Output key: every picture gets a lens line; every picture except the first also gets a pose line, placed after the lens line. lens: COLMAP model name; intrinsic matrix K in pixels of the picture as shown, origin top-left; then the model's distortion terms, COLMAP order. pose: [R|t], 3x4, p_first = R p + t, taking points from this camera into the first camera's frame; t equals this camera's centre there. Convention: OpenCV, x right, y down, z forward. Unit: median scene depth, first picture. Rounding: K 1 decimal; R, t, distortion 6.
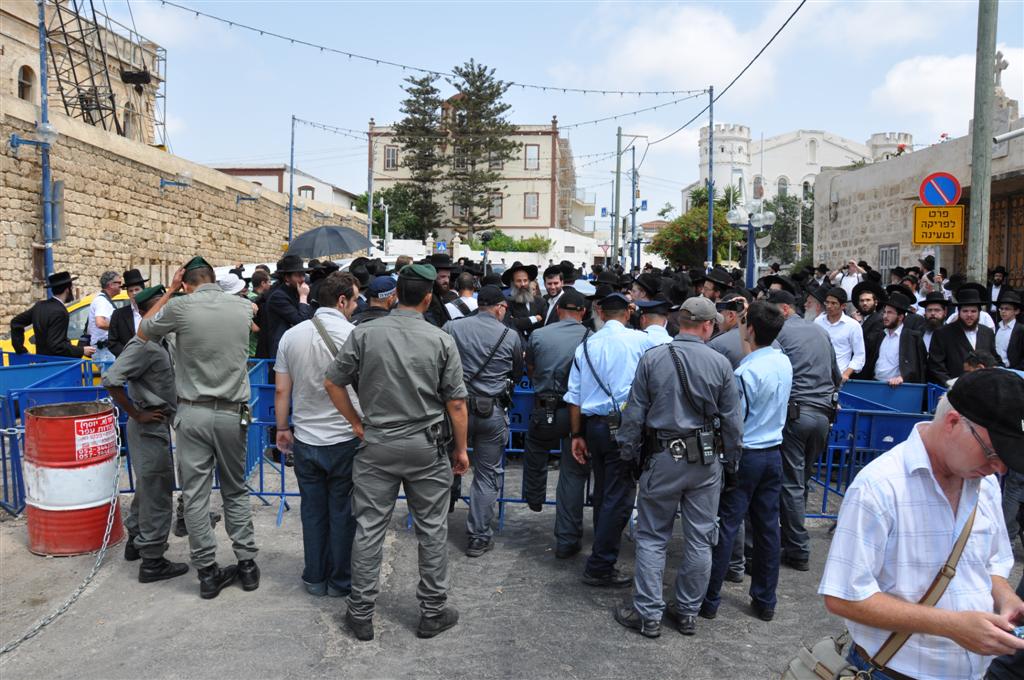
lens RADIAL K [[816.0, 0, 507.0], [0, 816.0, 327.5], [0, 0, 1]] dist [-0.162330, 0.126545]
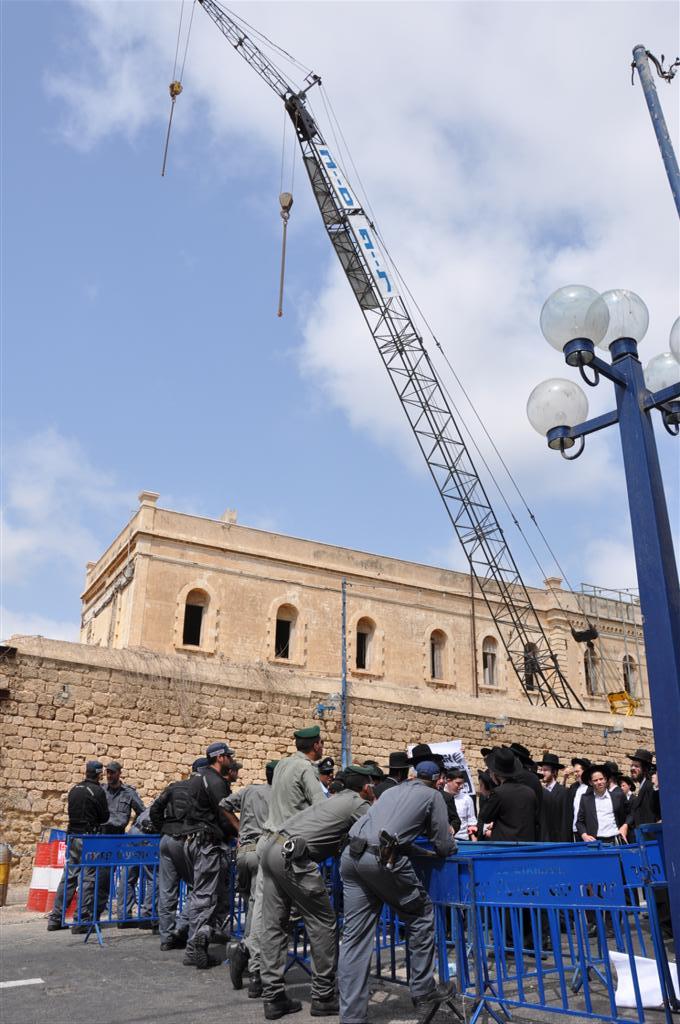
lens RADIAL K [[816.0, 0, 306.2], [0, 816.0, 515.6], [0, 0, 1]] dist [-0.162330, 0.126545]
pose [[0.574348, -0.316778, -0.754835, 0.136962], [-0.047015, 0.907806, -0.416748, 0.014683], [0.817260, 0.274847, 0.506503, 0.025358]]
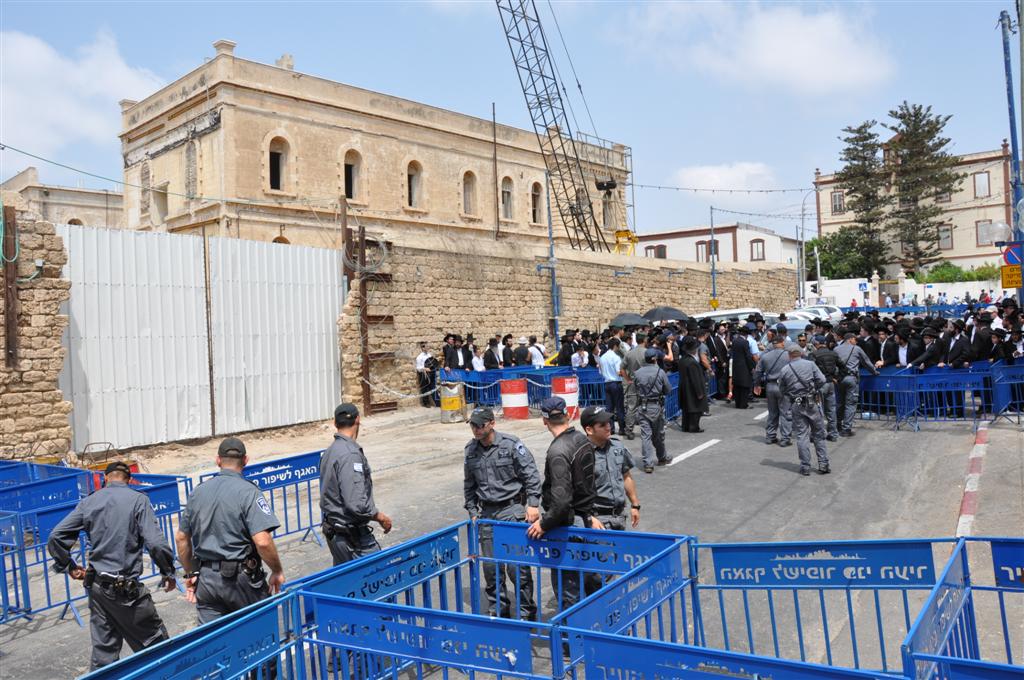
lens RADIAL K [[816.0, 0, 501.4], [0, 816.0, 340.3], [0, 0, 1]] dist [-0.162330, 0.126545]
pose [[0.825513, -0.048922, -0.562259, 0.105936], [0.029535, 0.998616, -0.043525, 0.008781], [0.563610, 0.019324, 0.825815, -0.181451]]
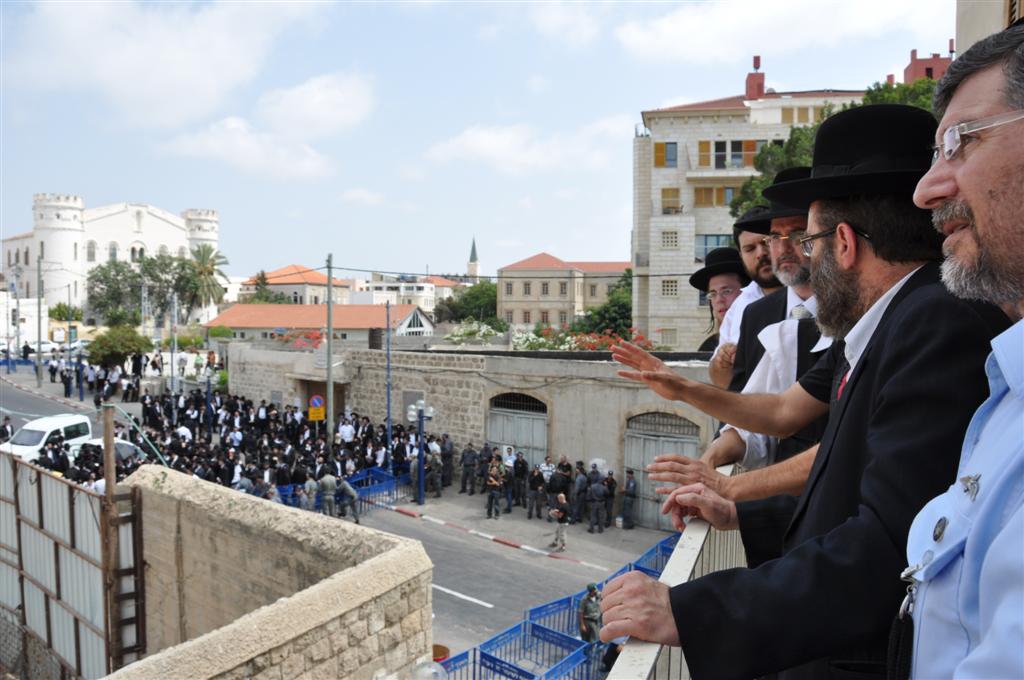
lens RADIAL K [[816.0, 0, 518.3], [0, 816.0, 323.8], [0, 0, 1]] dist [-0.162330, 0.126545]
pose [[0.645674, -0.028377, 0.763086, -0.239505], [0.038703, 0.999241, 0.004410, -0.085215], [-0.762632, 0.026686, 0.646282, -0.293199]]
